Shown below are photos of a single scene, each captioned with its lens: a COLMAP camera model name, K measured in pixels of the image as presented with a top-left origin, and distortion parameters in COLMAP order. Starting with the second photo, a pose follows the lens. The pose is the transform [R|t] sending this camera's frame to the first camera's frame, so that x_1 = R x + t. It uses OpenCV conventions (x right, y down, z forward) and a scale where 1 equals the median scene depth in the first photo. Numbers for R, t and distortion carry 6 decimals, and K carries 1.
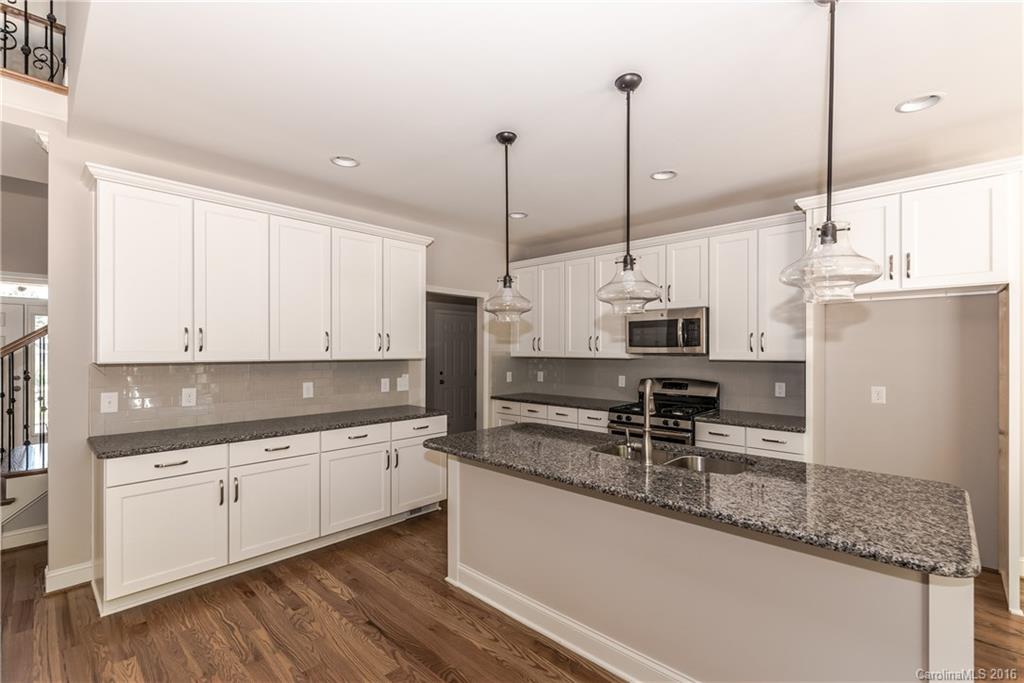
lens RADIAL K [[455.4, 0, 512.2], [0, 455.4, 351.0], [0, 0, 1]] dist [0.016943, -0.000290]
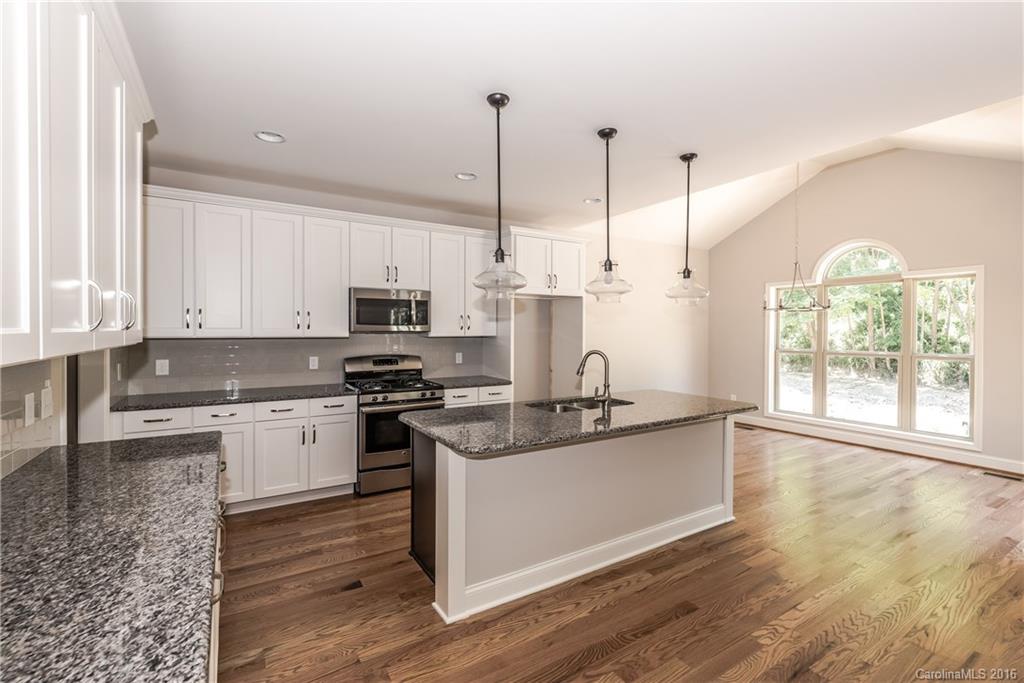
lens RADIAL K [[441.3, 0, 505.4], [0, 441.3, 334.0], [0, 0, 1]] dist [0.001437, 0.000272]
pose [[0.270430, -0.008985, 0.962698, -0.662662], [-0.003801, 0.999939, 0.010400, 0.000029], [-0.962732, -0.006472, 0.270379, 0.559705]]
